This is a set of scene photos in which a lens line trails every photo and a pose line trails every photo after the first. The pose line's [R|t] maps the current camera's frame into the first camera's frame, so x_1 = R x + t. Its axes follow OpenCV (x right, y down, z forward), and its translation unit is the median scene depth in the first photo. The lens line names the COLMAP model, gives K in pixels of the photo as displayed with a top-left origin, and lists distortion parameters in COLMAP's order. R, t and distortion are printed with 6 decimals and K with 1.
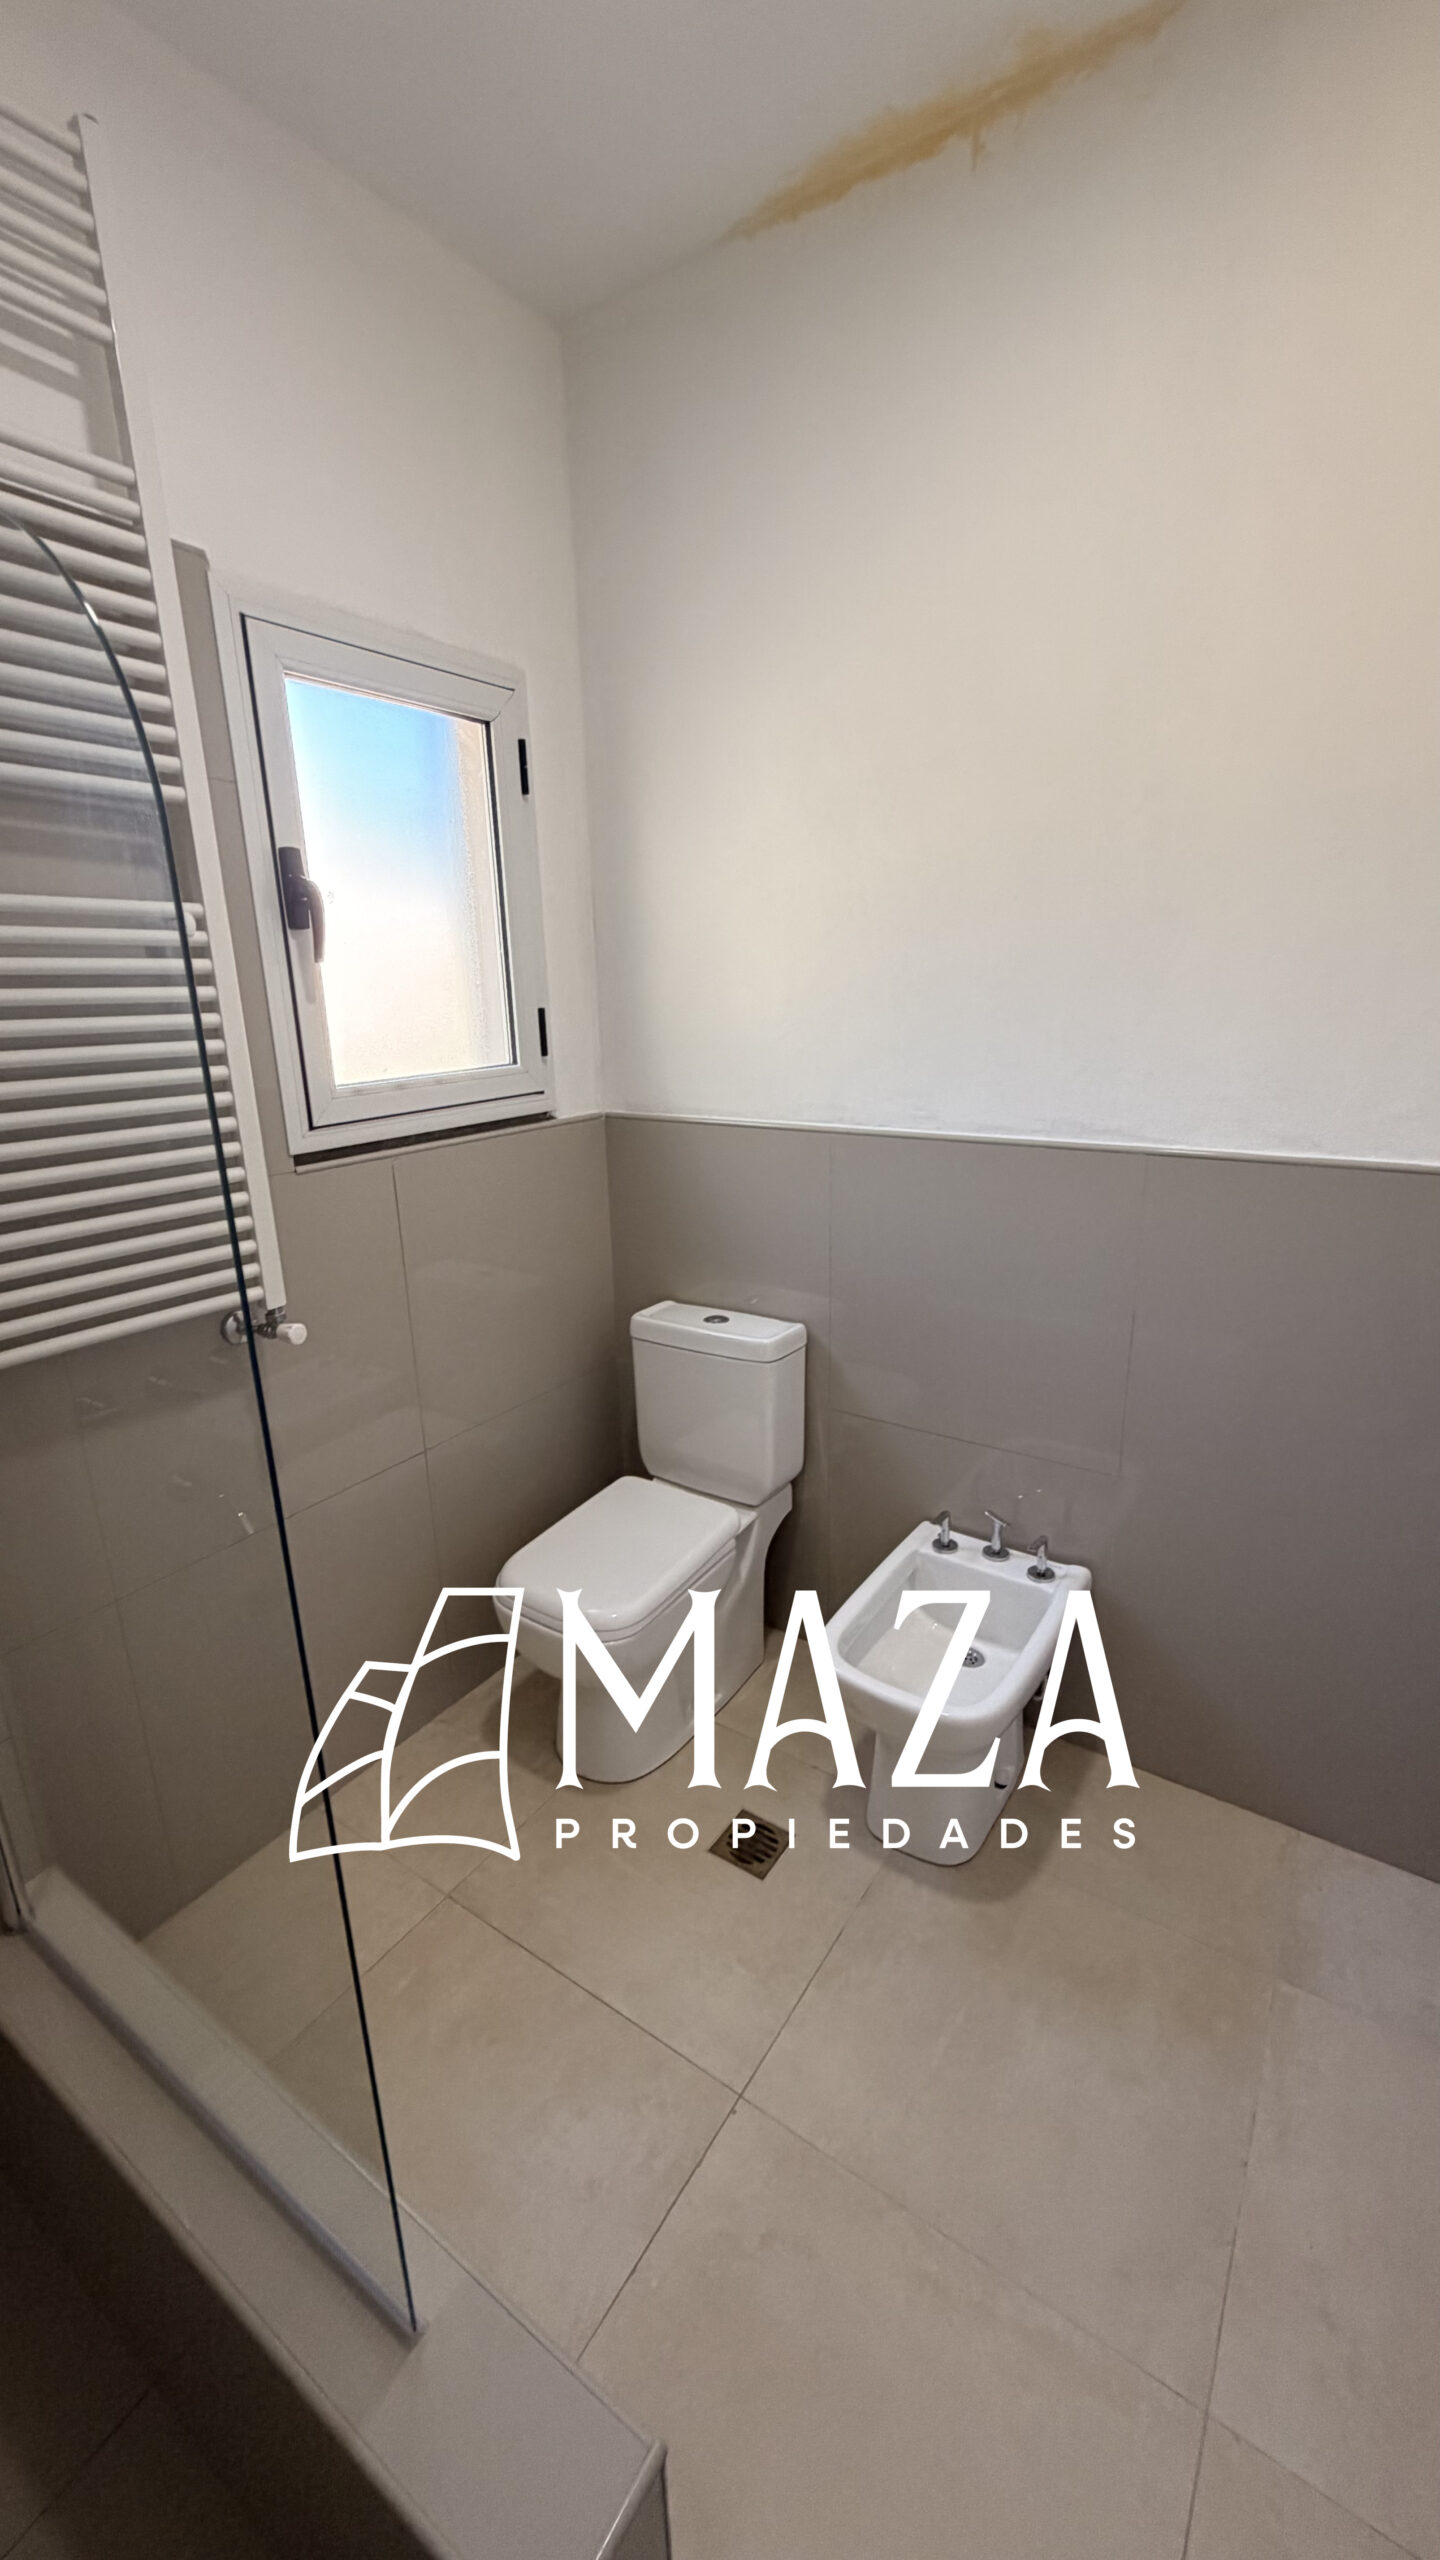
lens RADIAL K [[1022.7, 0, 717.2], [0, 1022.7, 1271.1], [0, 0, 1]] dist [-0.000736, 0.000426]
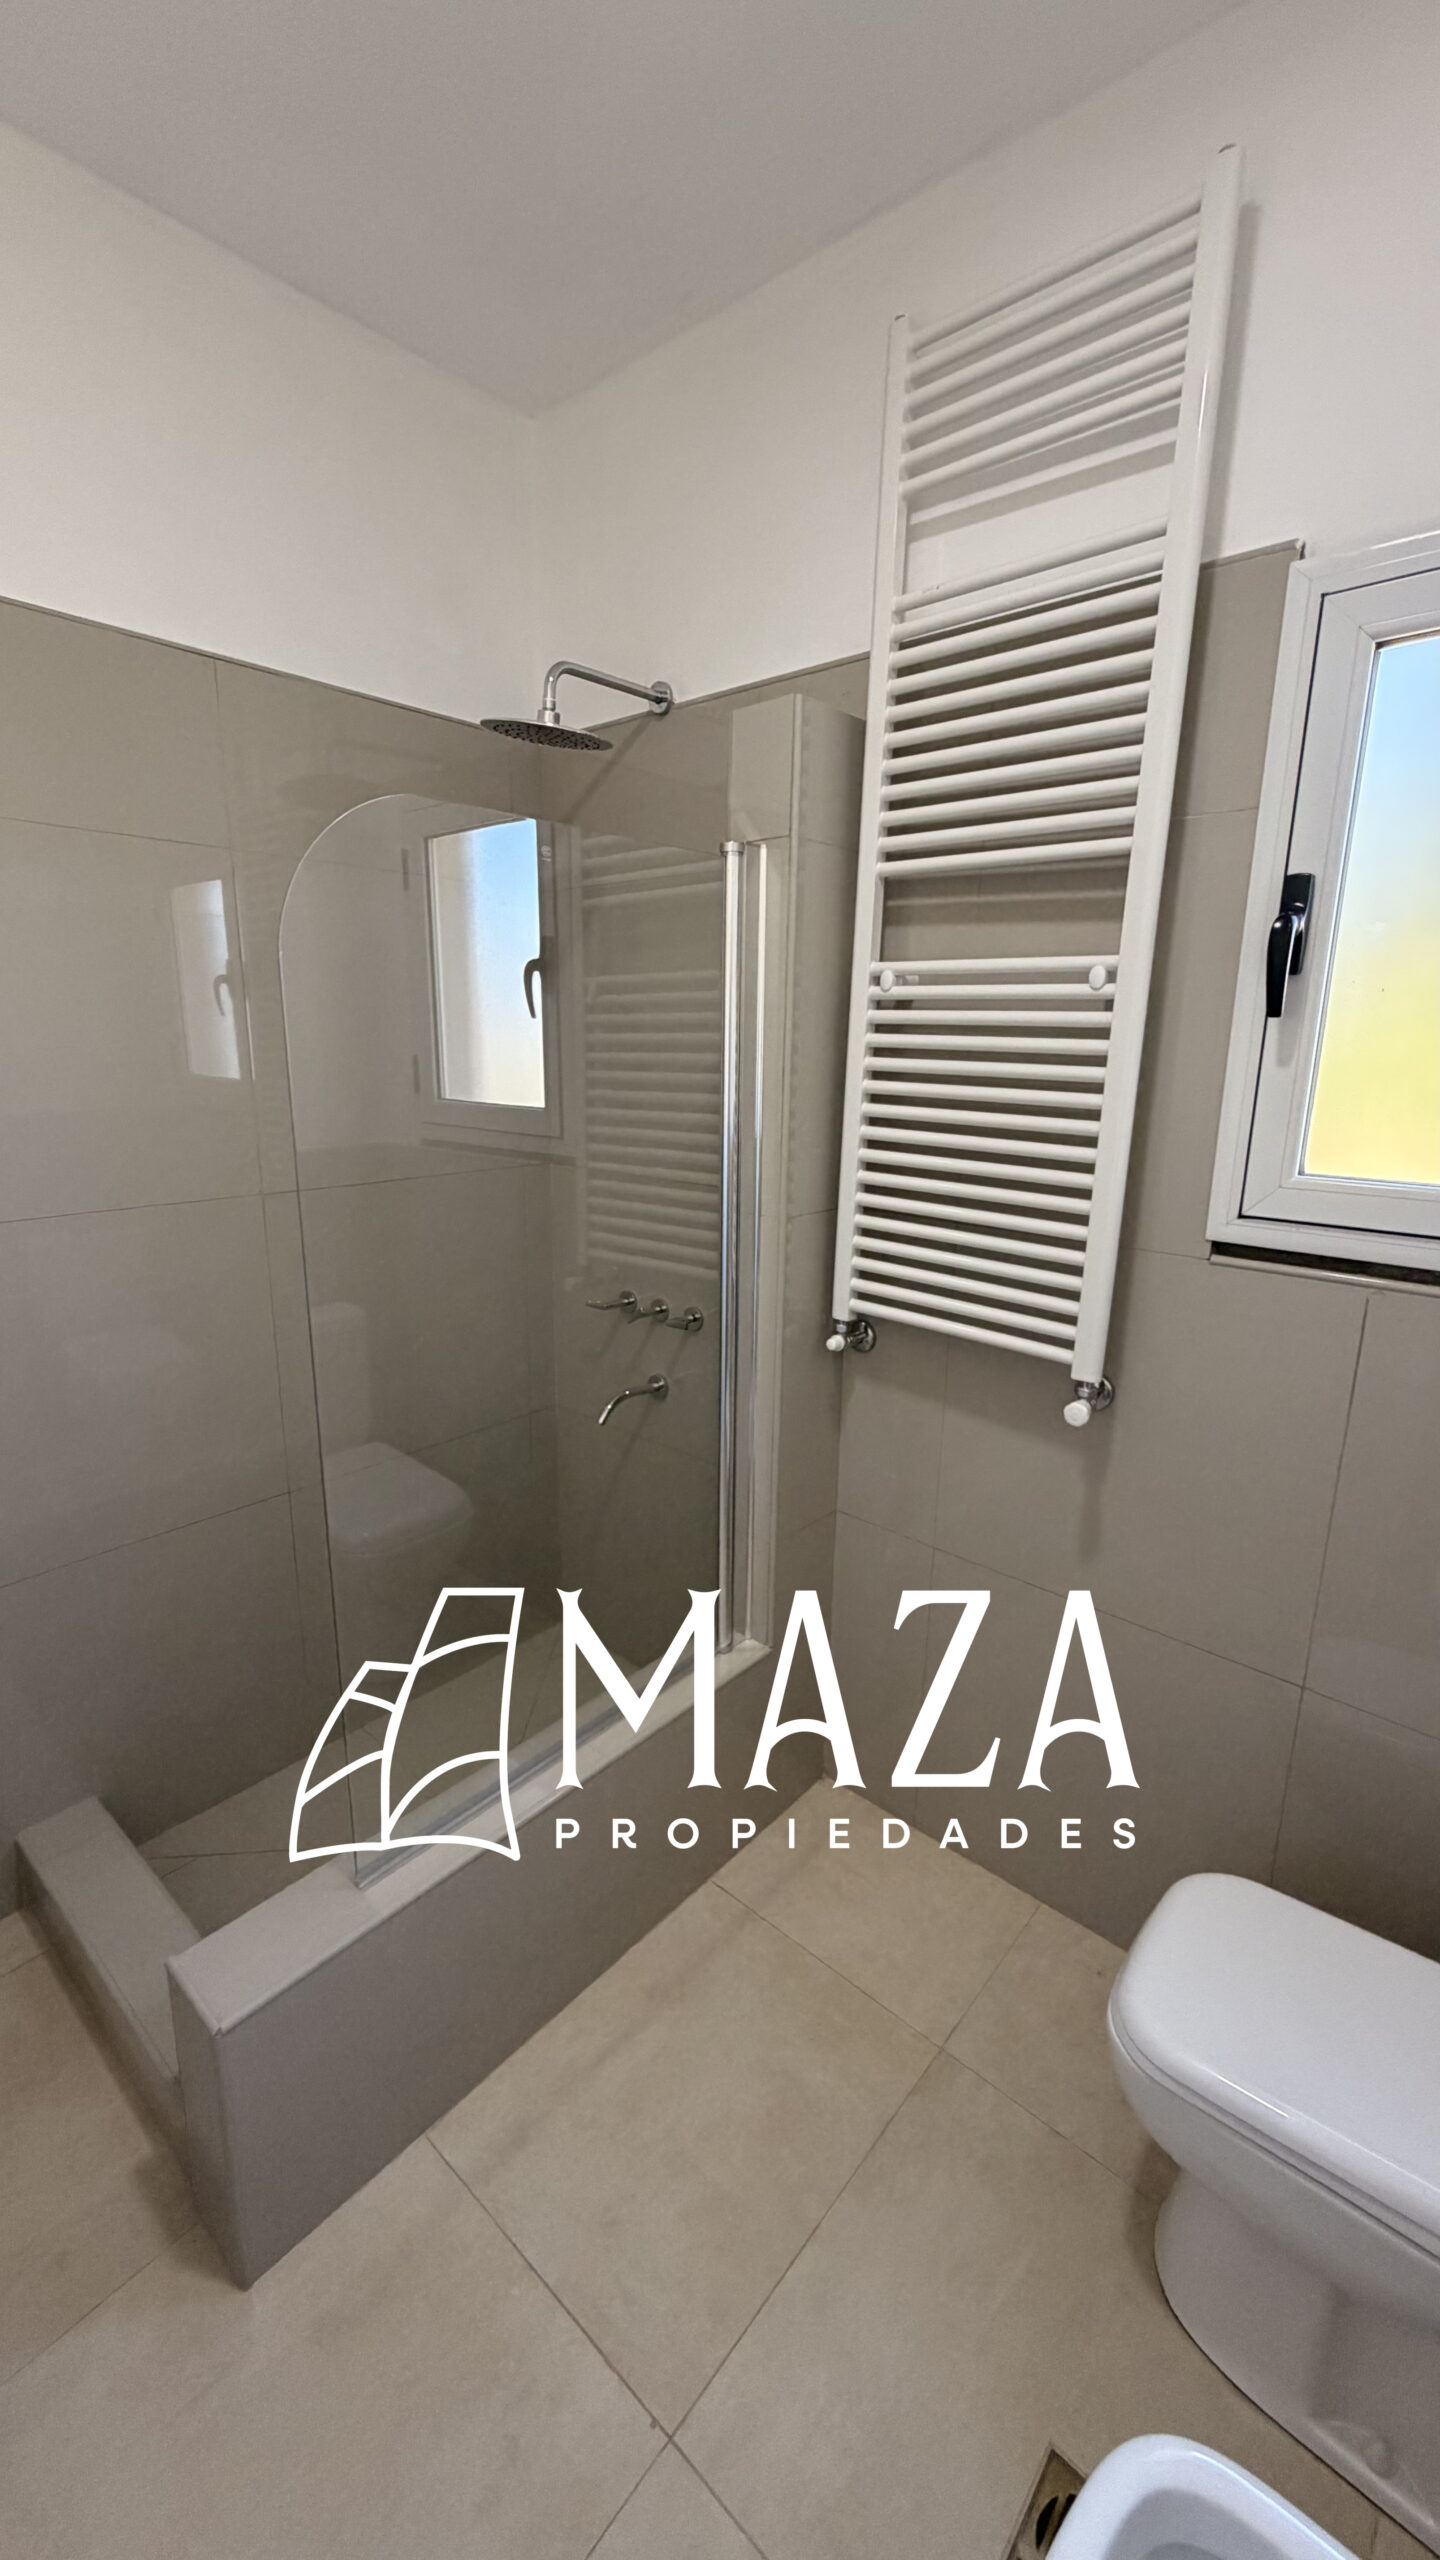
lens RADIAL K [[1022.7, 0, 717.2], [0, 1022.7, 1271.1], [0, 0, 1]] dist [-0.000736, 0.000426]
pose [[-0.128136, 0.252127, -0.959173, 0.483627], [-0.282604, 0.917767, 0.278996, -0.223729], [0.950640, 0.306815, -0.046347, 0.699811]]
